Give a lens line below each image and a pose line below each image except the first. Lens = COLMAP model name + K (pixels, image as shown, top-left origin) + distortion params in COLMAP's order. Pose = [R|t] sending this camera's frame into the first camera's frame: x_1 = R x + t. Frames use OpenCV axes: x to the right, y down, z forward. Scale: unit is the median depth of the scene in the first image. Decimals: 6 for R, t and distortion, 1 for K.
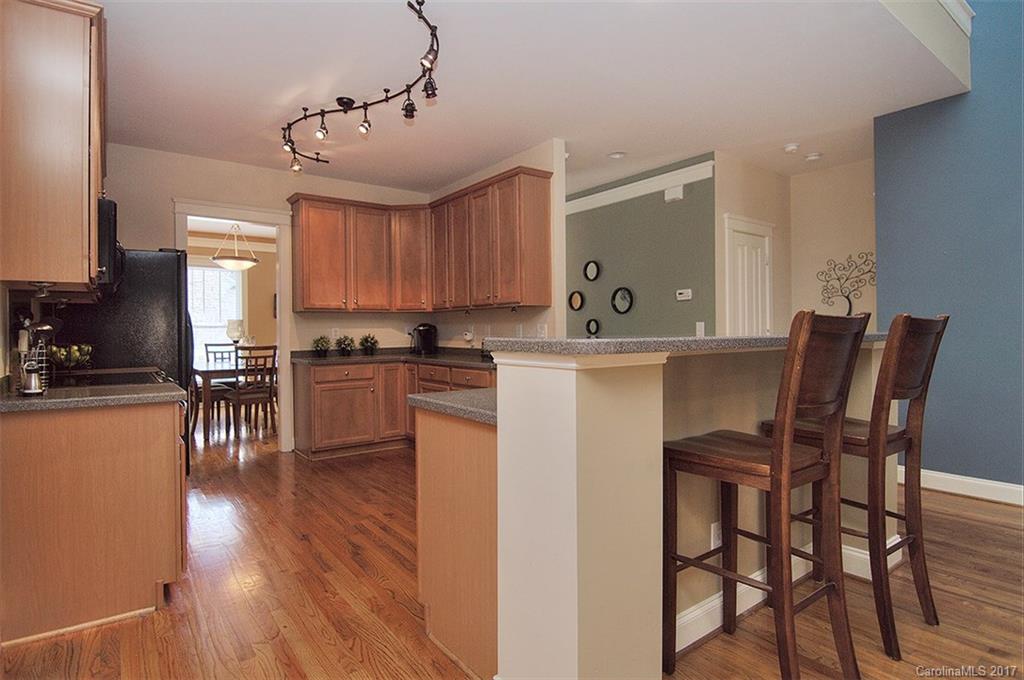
lens RADIAL K [[536.4, 0, 518.2], [0, 536.4, 331.2], [0, 0, 1]] dist [-0.006793, -0.003329]
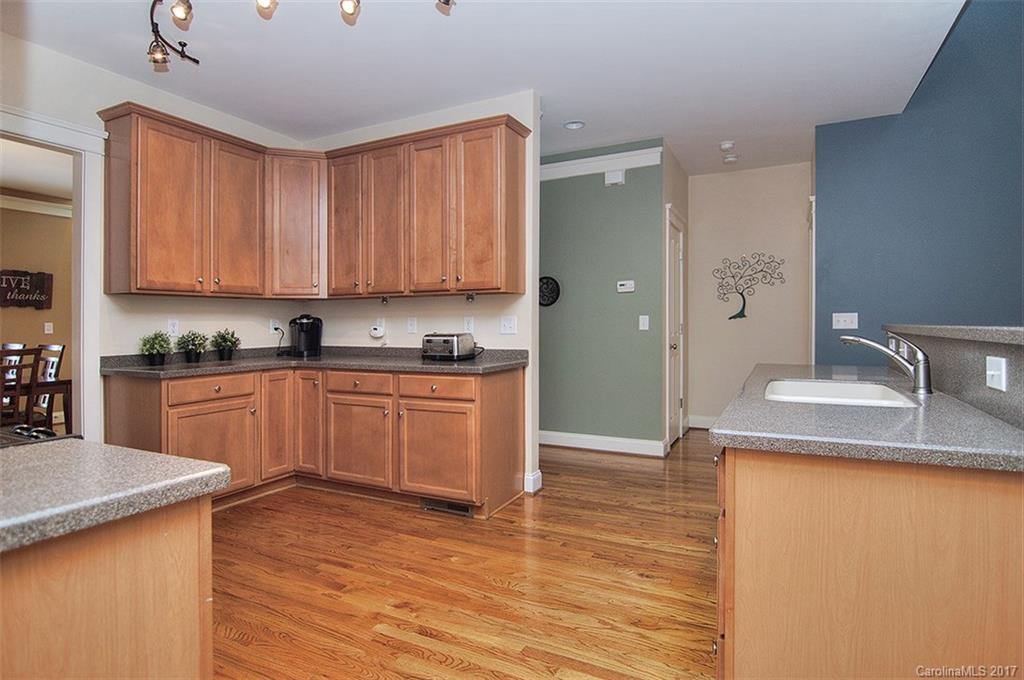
lens RADIAL K [[536.4, 0, 514.4], [0, 536.4, 323.5], [0, 0, 1]] dist [-0.006793, -0.003329]
pose [[0.898330, 0.002793, 0.439312, -0.272787], [0.000543, 0.999972, -0.007468, 0.003720], [-0.439320, 0.006947, 0.898304, 0.239075]]
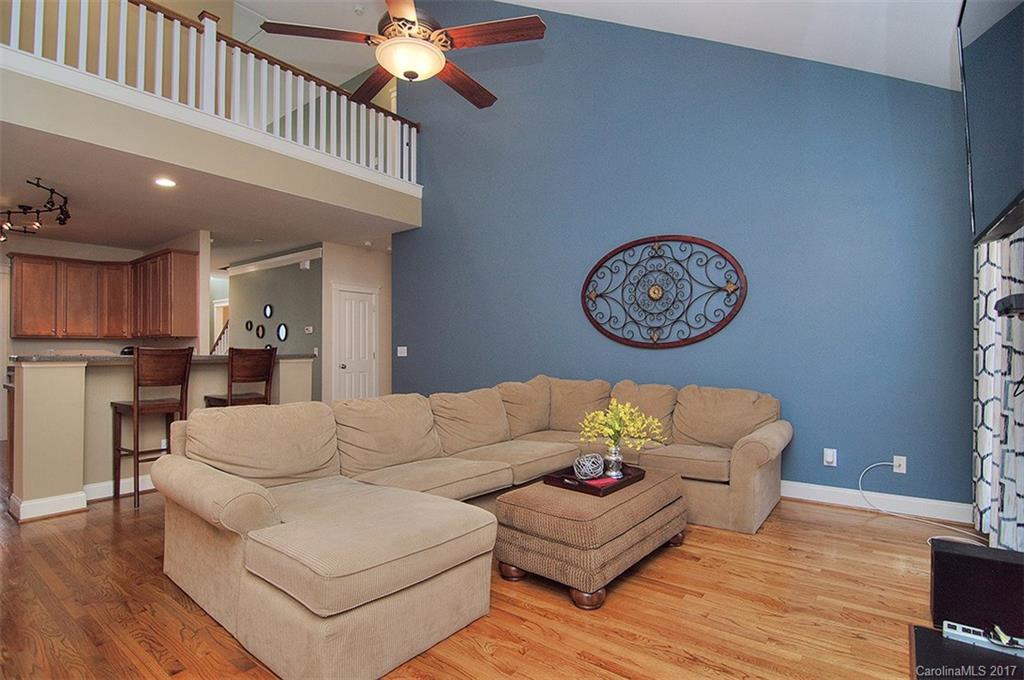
lens RADIAL K [[502.4, 0, 514.7], [0, 502.4, 341.2], [0, 0, 1]] dist [-0.015596, -0.002368]
pose [[0.962136, 0.011245, 0.272337, 0.479724], [-0.005128, 0.999719, -0.023163, -0.004727], [-0.272521, 0.020890, 0.961923, -0.557178]]
